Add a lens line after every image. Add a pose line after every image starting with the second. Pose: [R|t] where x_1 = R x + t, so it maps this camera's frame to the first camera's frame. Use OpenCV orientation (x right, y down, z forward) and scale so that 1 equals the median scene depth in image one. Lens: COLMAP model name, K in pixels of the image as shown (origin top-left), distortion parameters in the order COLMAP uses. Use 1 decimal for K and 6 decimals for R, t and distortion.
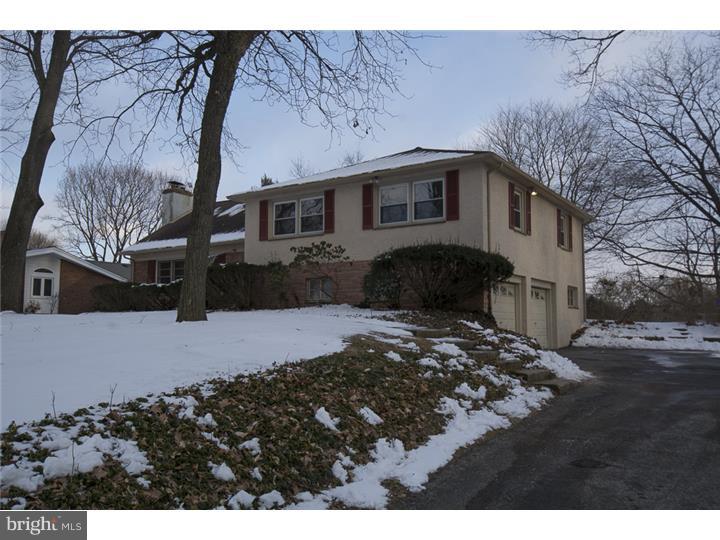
lens RADIAL K [[313.7, 0, 360.0], [0, 313.7, 274.6], [0, 0, 1]] dist [-0.001282, -0.000451]
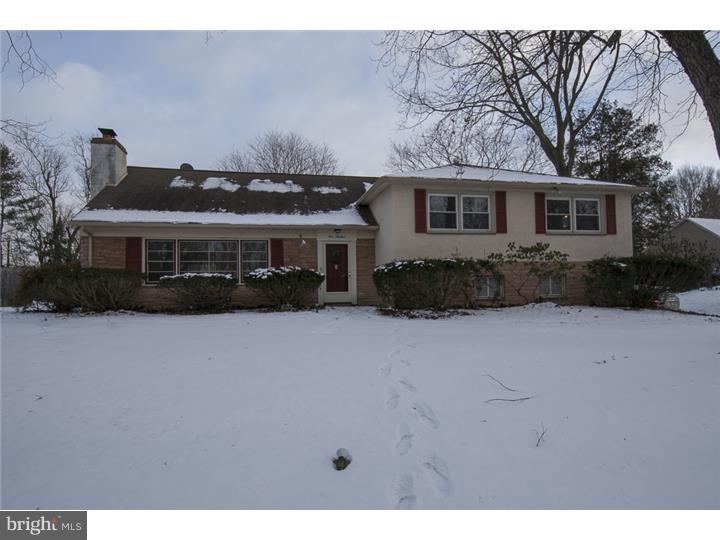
lens RADIAL K [[313.7, 0, 360.0], [0, 313.7, 274.6], [0, 0, 1]] dist [-0.001282, -0.000451]
pose [[0.887129, 0.060062, 0.457597, -0.692705], [-0.048118, 0.998129, -0.037724, 0.046169], [-0.459007, 0.011447, 0.888359, 0.217212]]
